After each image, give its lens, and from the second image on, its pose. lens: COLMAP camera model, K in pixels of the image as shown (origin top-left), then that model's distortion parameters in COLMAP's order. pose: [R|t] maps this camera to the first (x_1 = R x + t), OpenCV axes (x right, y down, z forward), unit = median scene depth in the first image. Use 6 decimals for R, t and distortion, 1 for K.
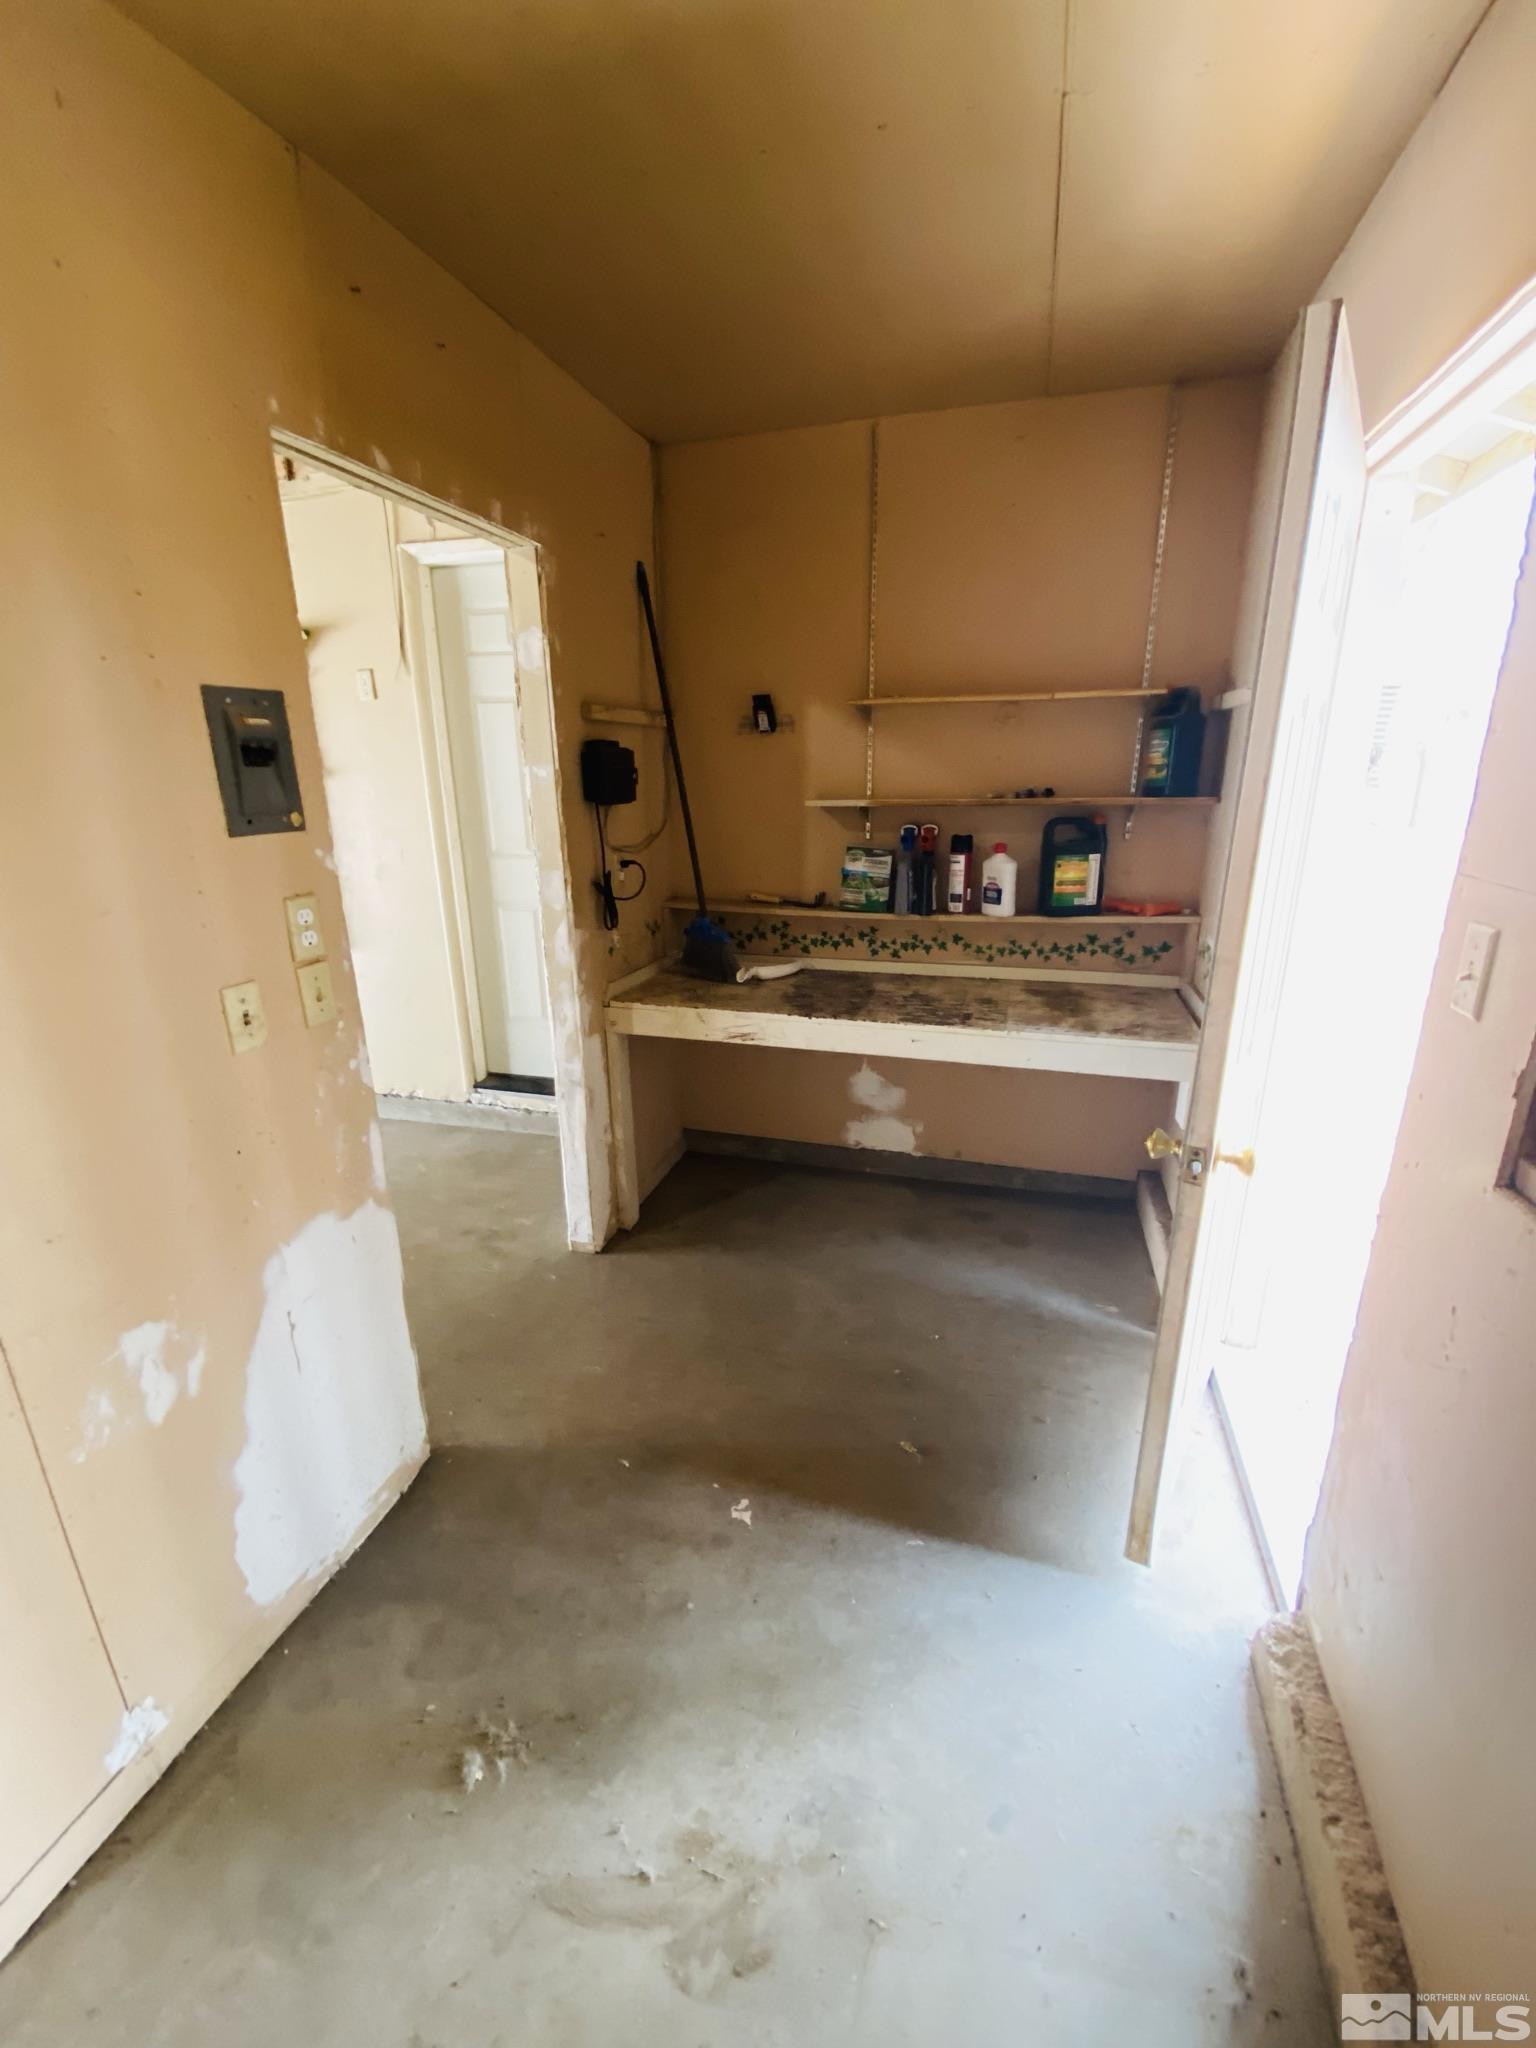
lens RADIAL K [[833.8, 0, 764.6], [0, 833.8, 1016.9], [0, 0, 1]] dist [0.035619, -0.029519]
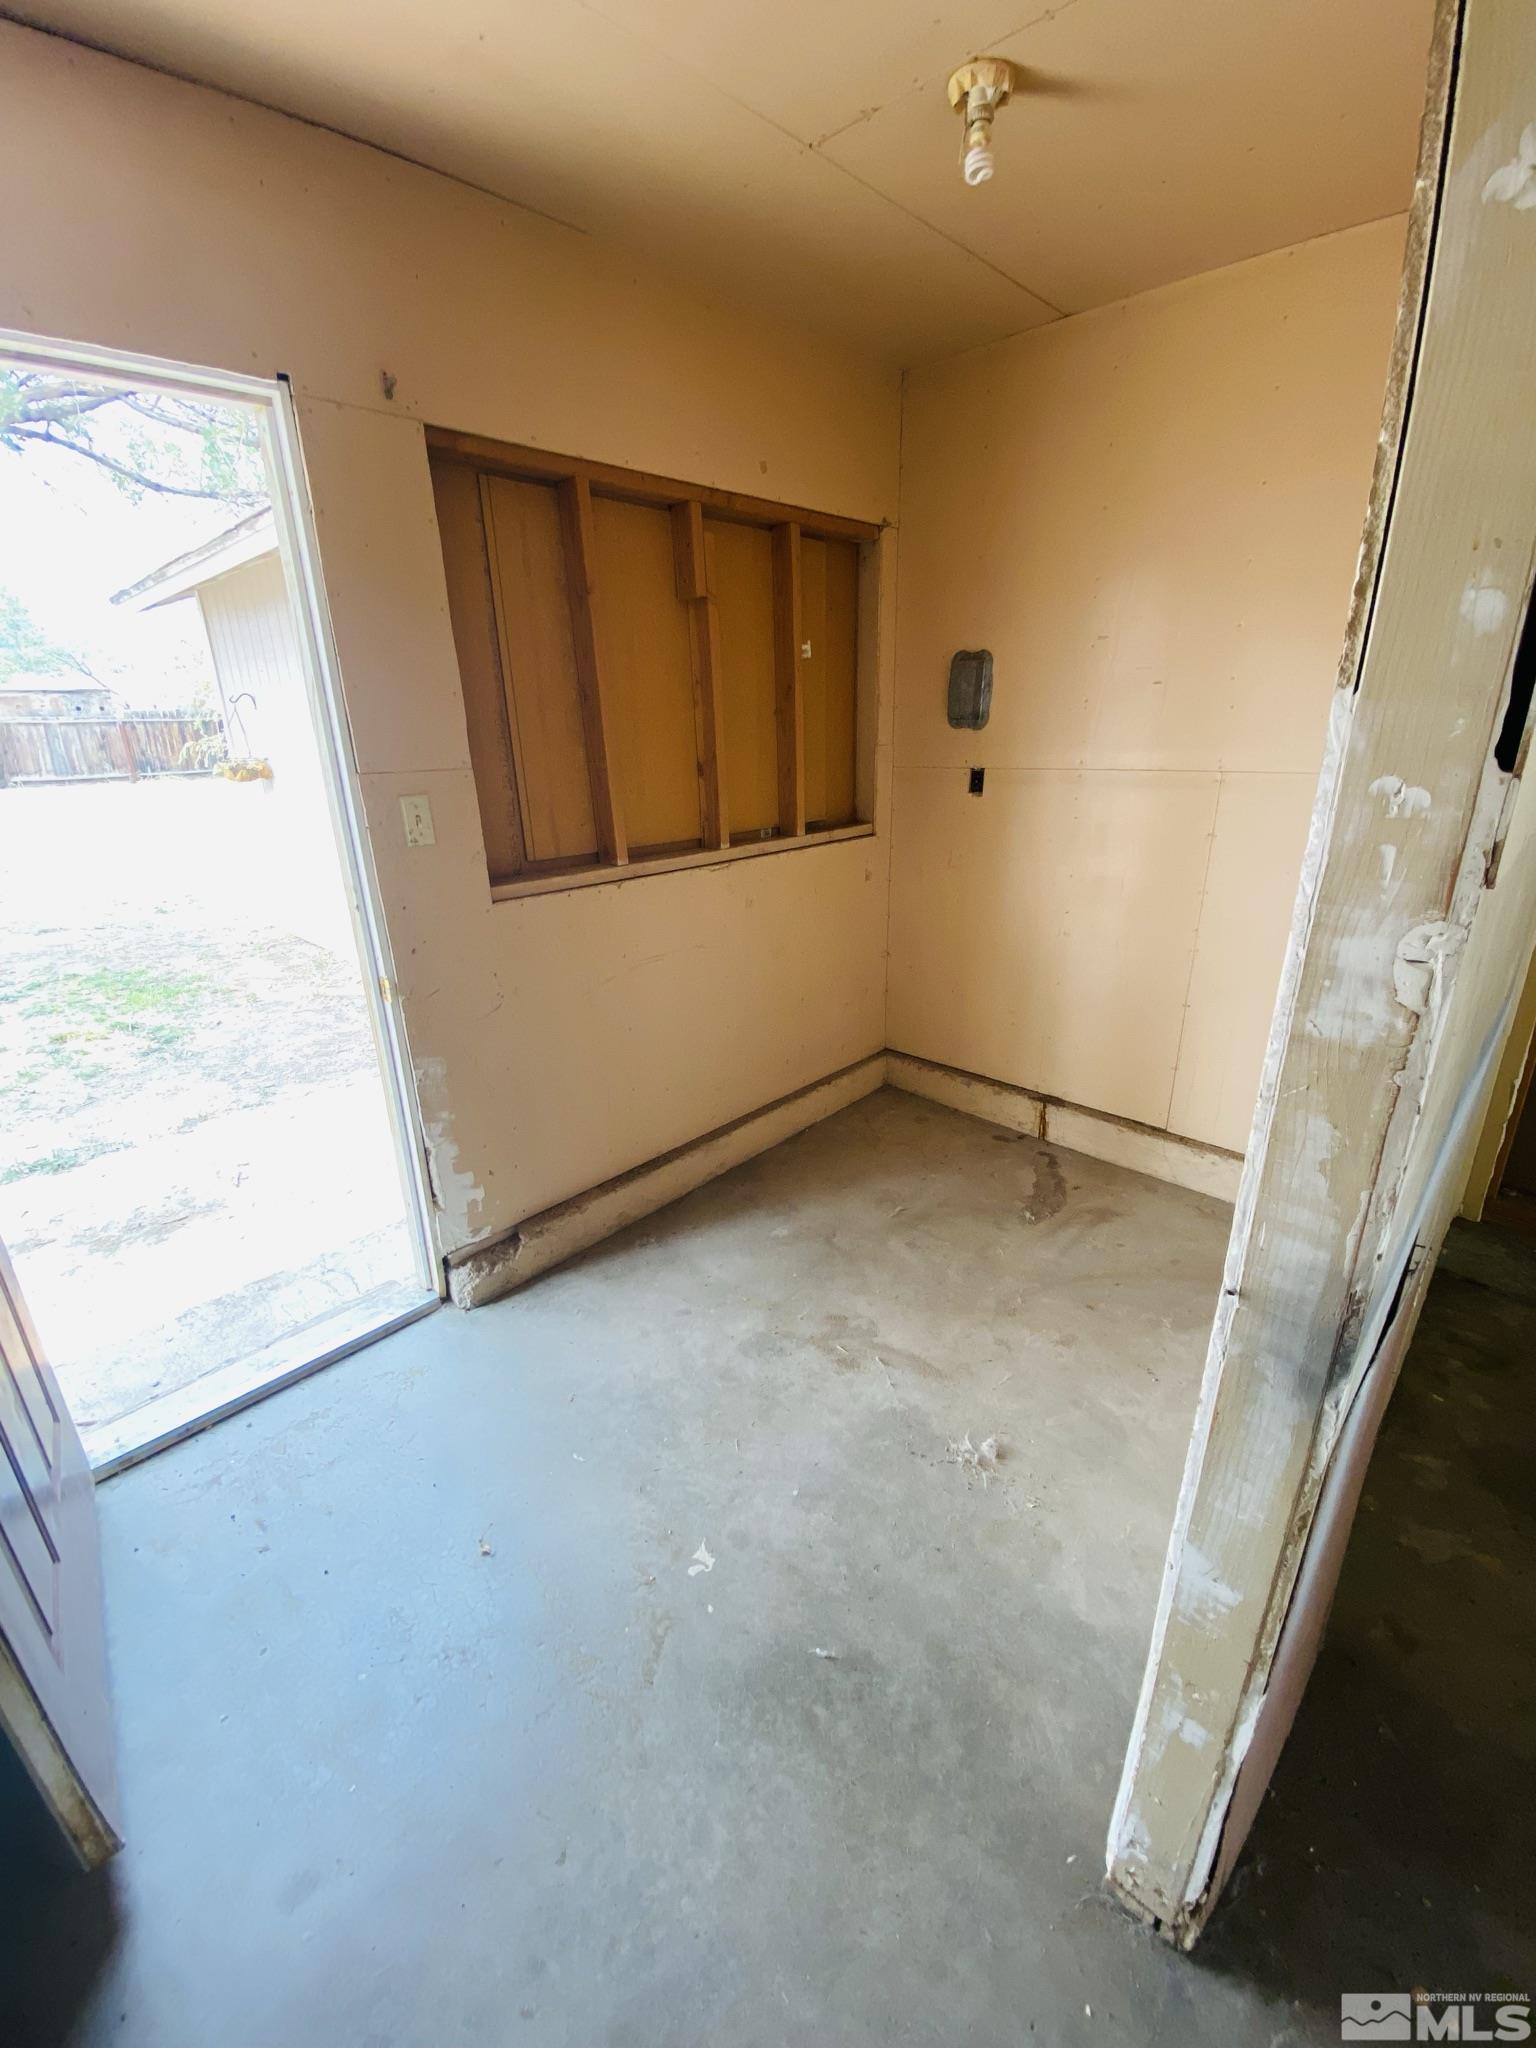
lens RADIAL K [[833.8, 0, 764.6], [0, 833.8, 1016.9], [0, 0, 1]] dist [0.035619, -0.029519]
pose [[-0.886103, -0.118370, 0.448117, -0.533242], [0.169412, 0.817222, 0.550861, -0.446027], [-0.431417, 0.564036, -0.704090, 1.655894]]
